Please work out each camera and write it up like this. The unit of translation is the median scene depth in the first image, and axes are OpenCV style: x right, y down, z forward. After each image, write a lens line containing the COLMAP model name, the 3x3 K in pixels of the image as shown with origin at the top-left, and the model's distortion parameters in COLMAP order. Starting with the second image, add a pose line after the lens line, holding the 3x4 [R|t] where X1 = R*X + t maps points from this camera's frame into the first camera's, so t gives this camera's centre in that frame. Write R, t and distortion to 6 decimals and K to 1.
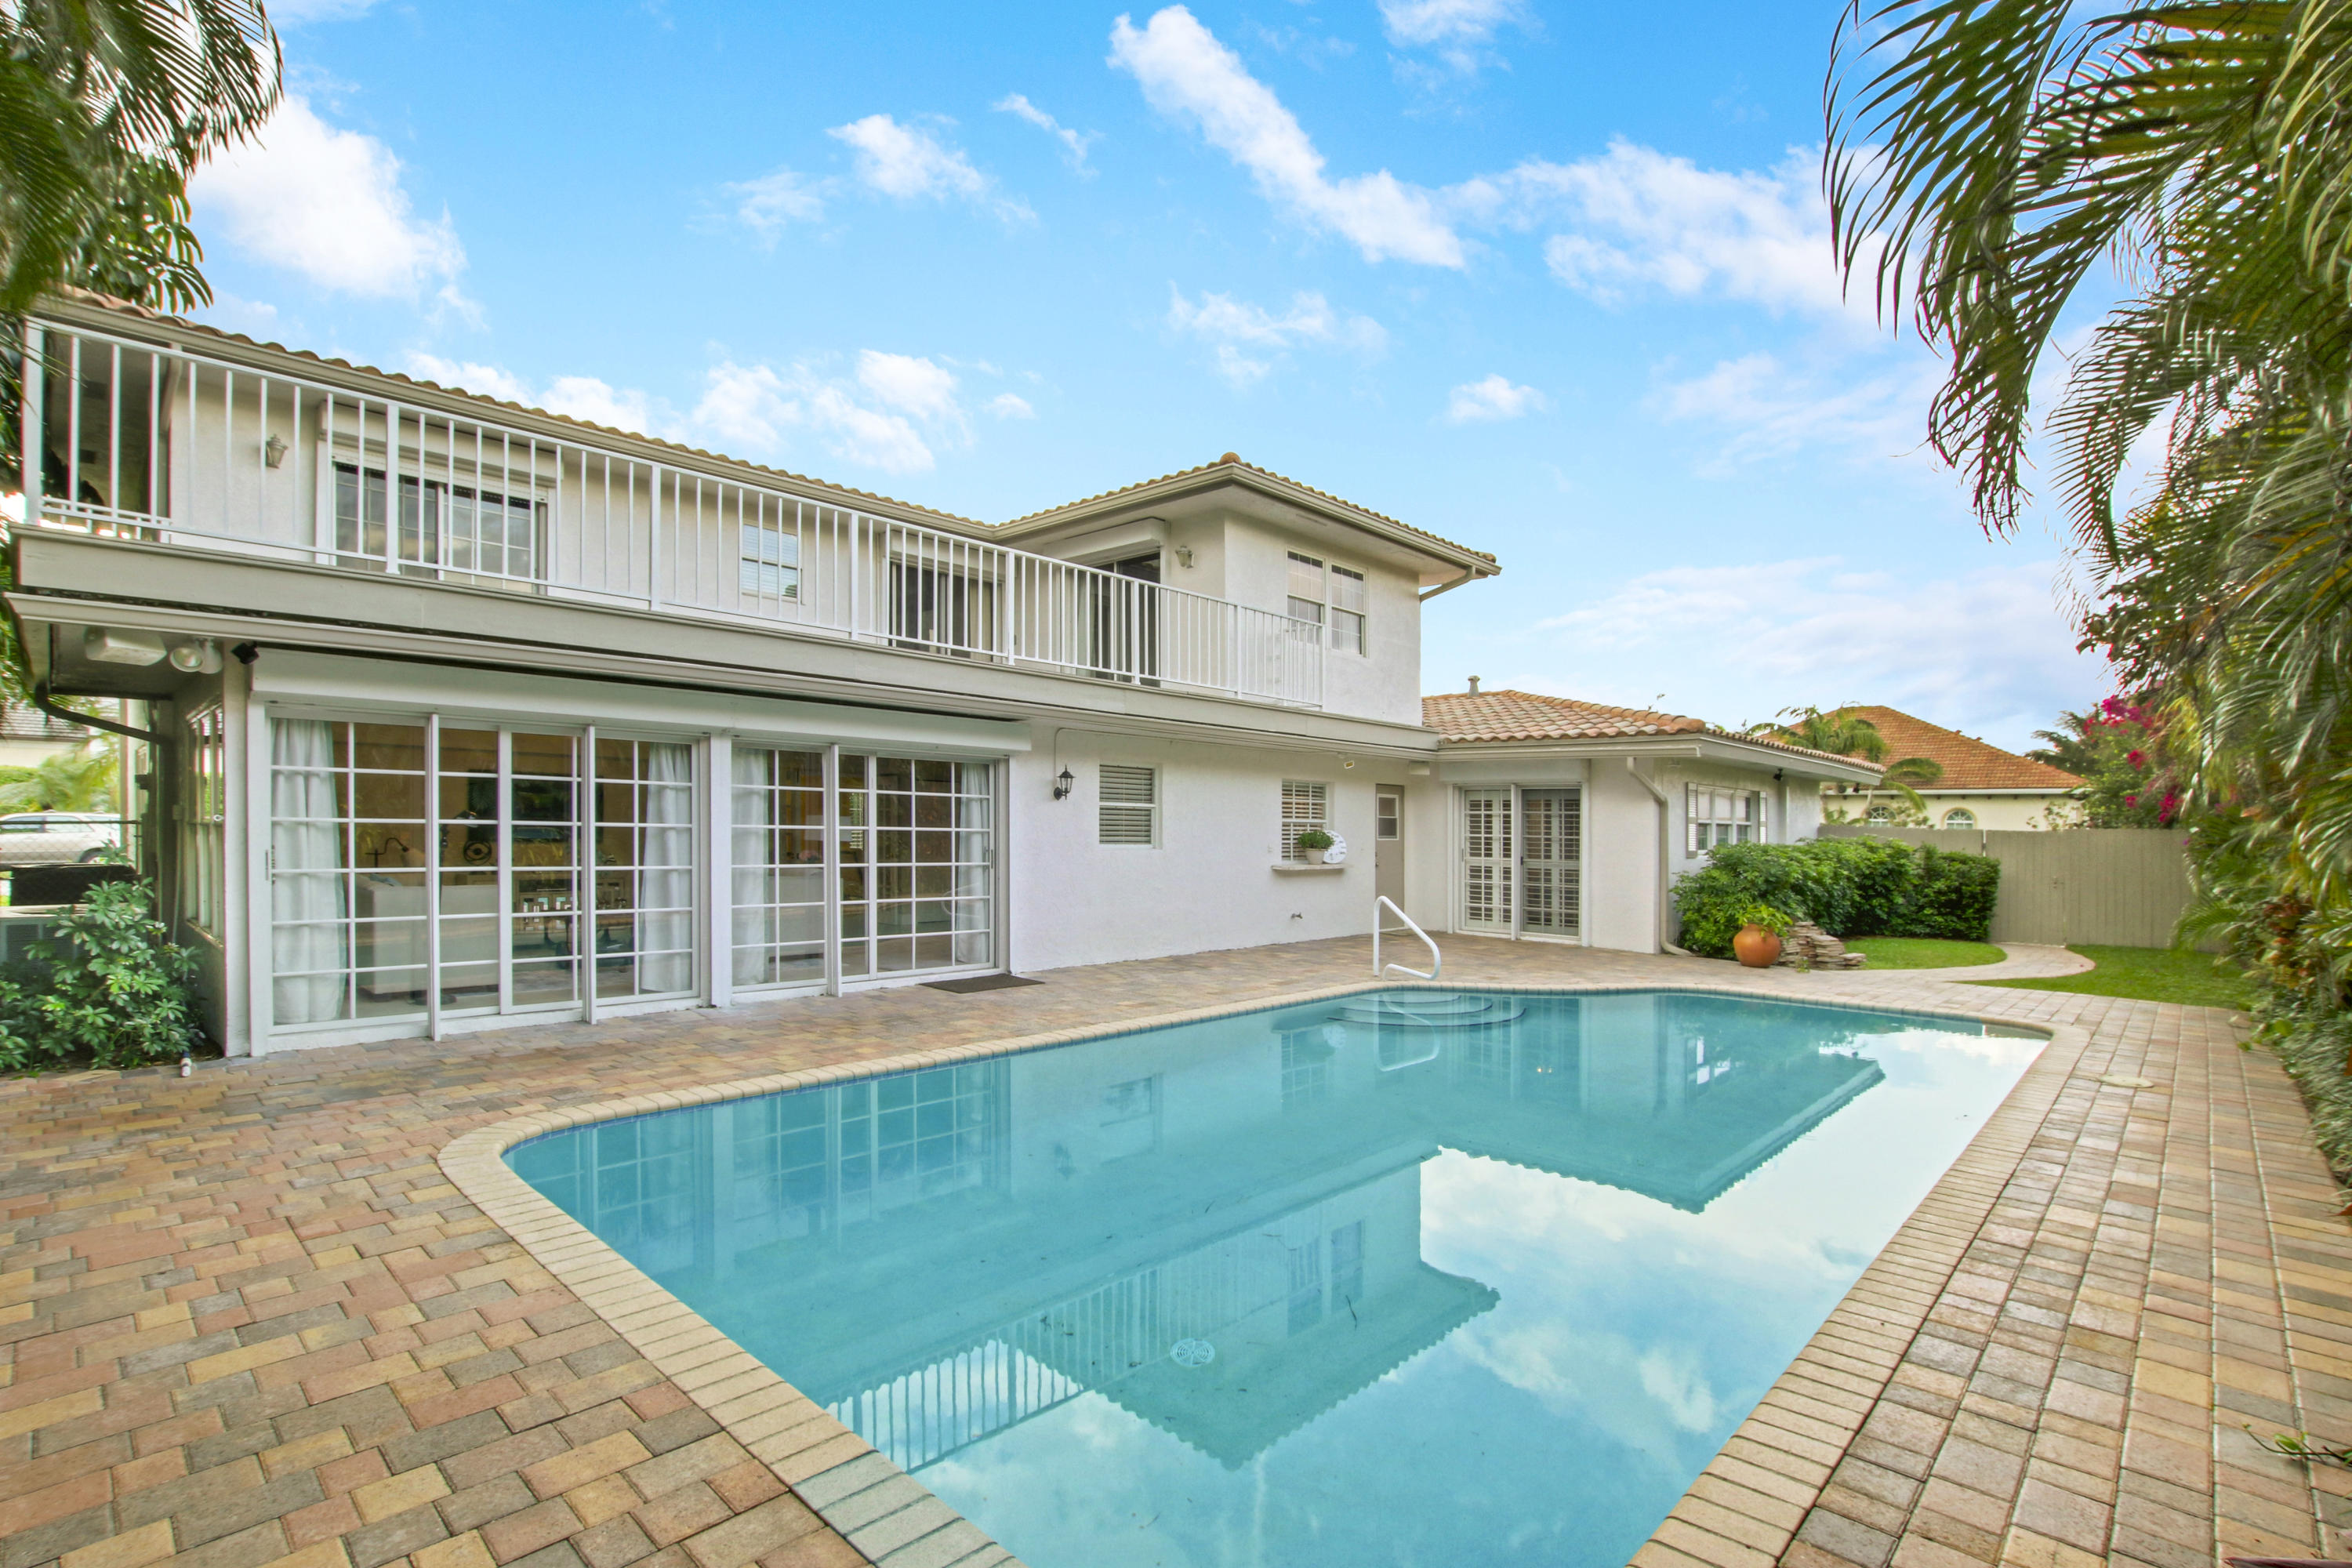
lens RADIAL K [[1112.1, 0, 1176.6], [0, 1112.1, 817.6], [0, 0, 1]] dist [-0.038402, 0.007338]
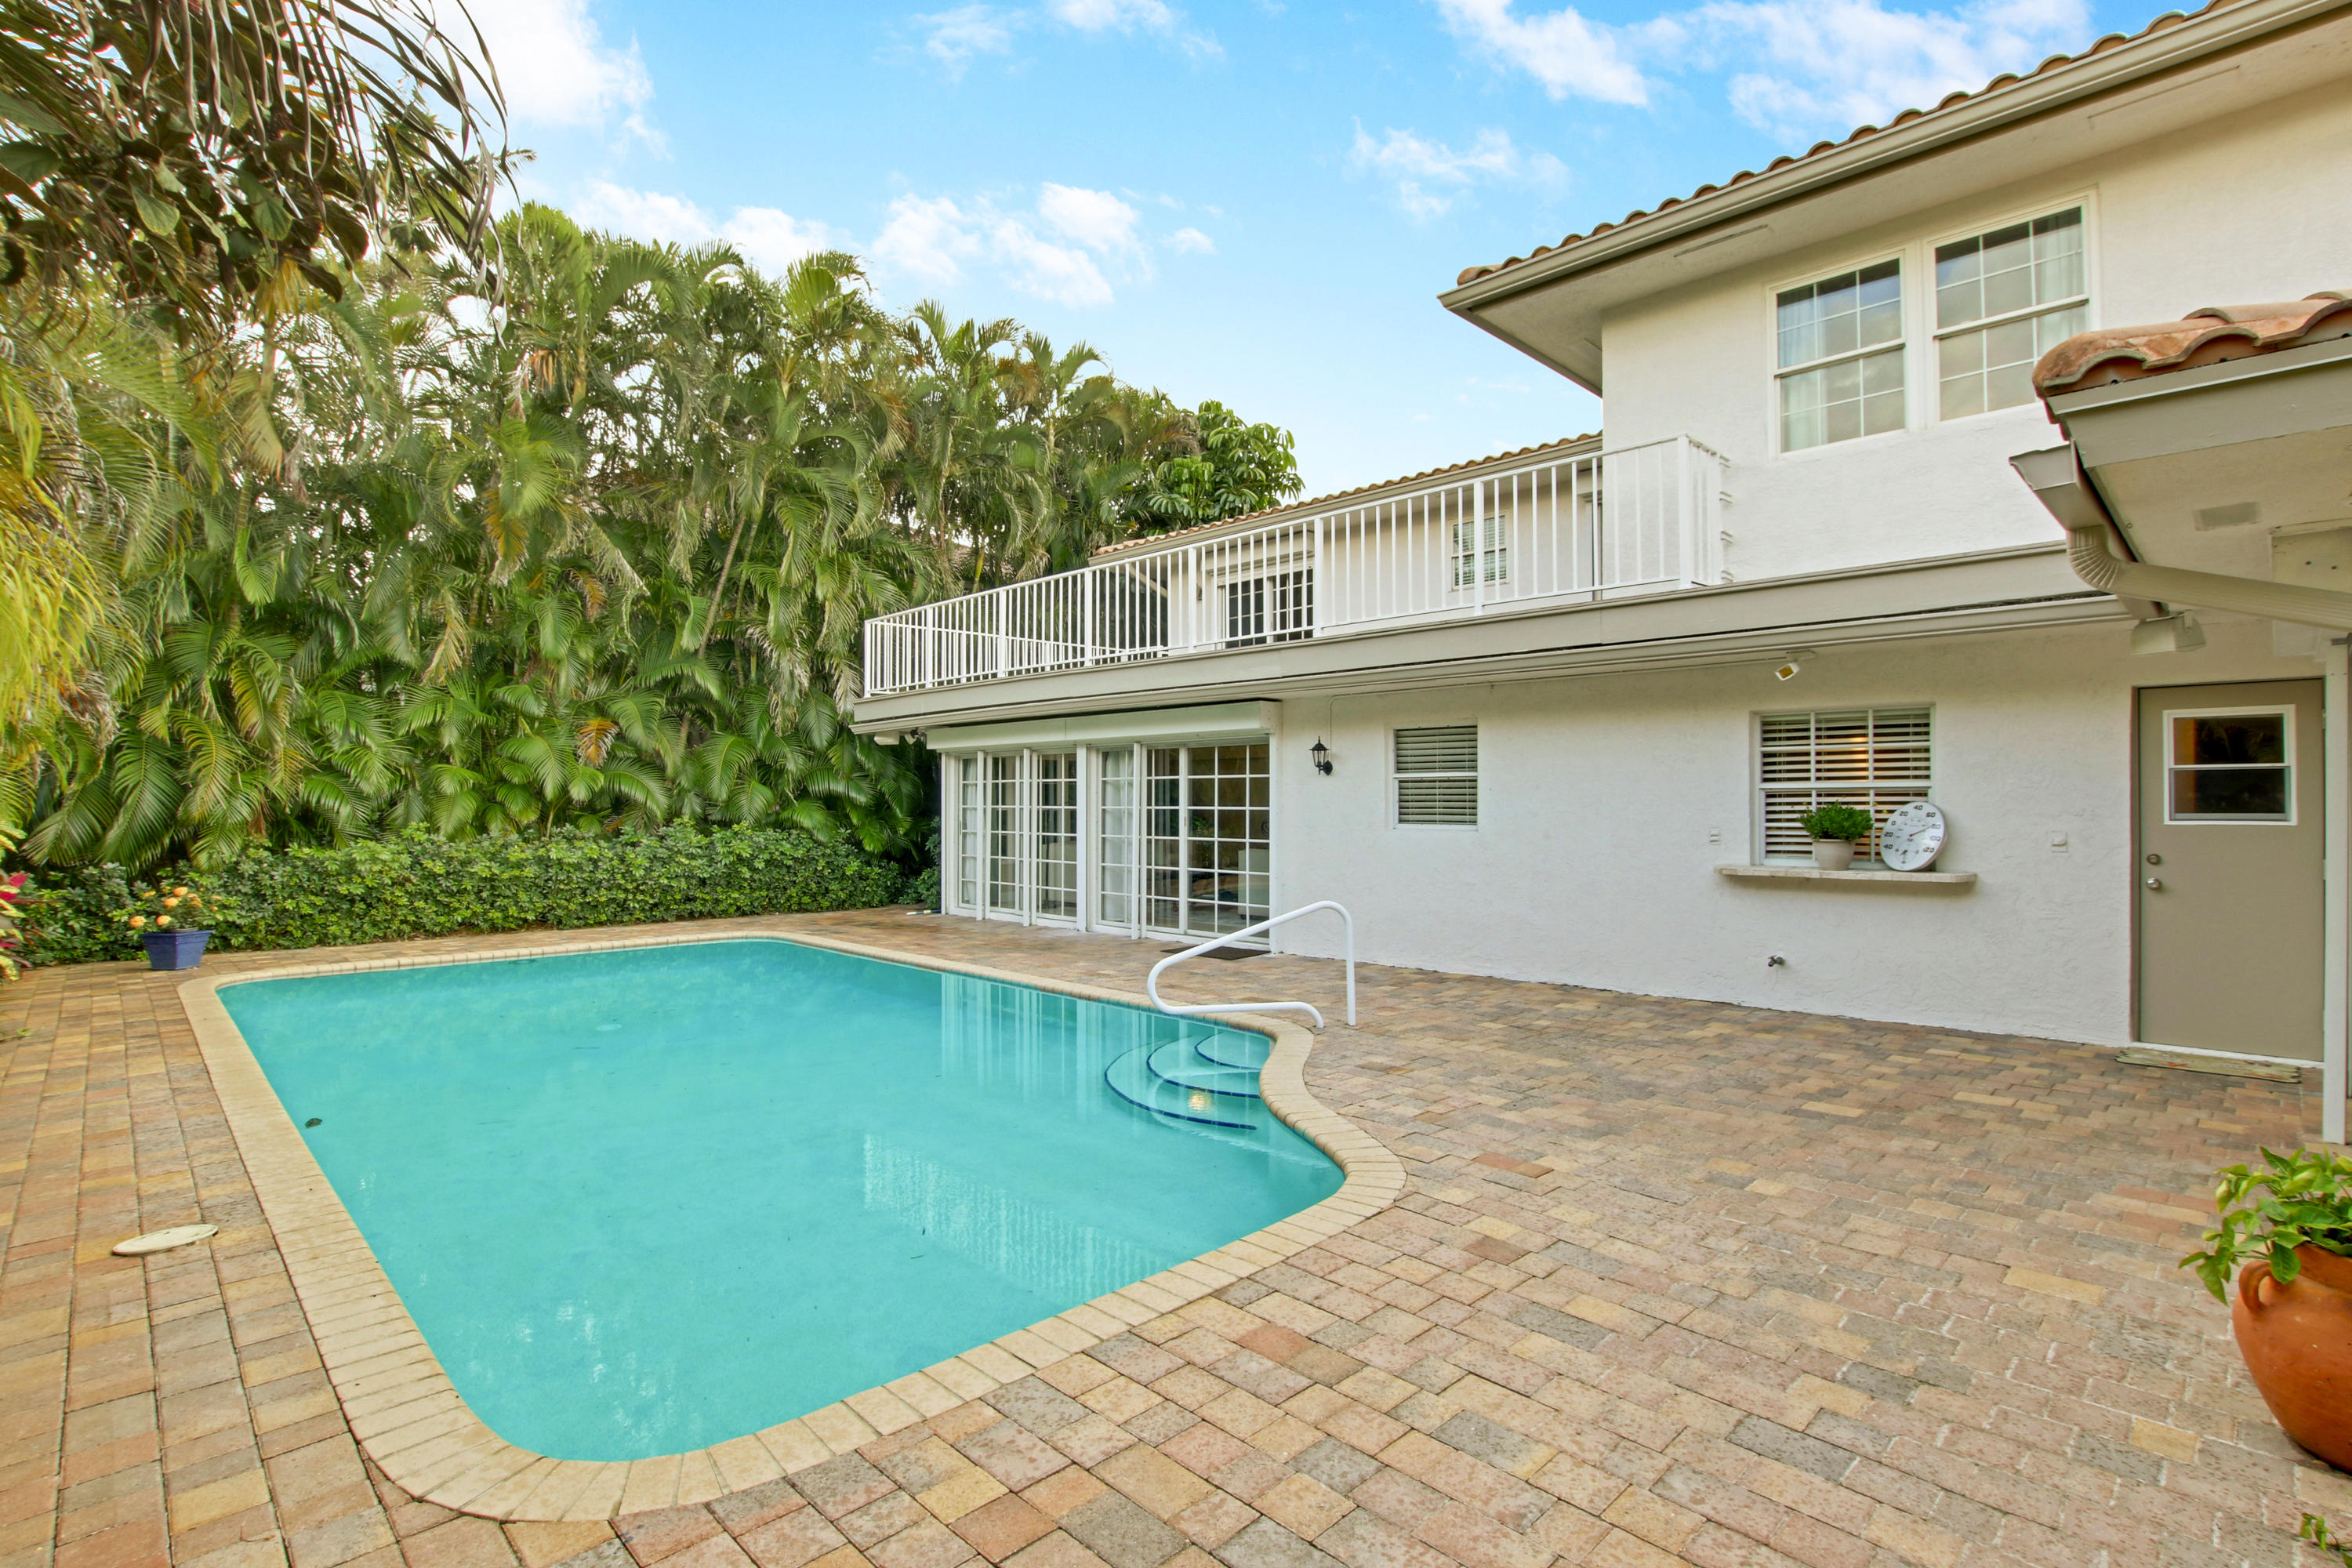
lens RADIAL K [[1112.1, 0, 1176.6], [0, 1112.1, 817.6], [0, 0, 1]] dist [-0.038402, 0.007338]
pose [[-0.026463, -0.000811, -0.999649, 0.810885], [0.011787, 0.999930, -0.001123, 0.018753], [0.999580, -0.011813, -0.026451, 0.895120]]
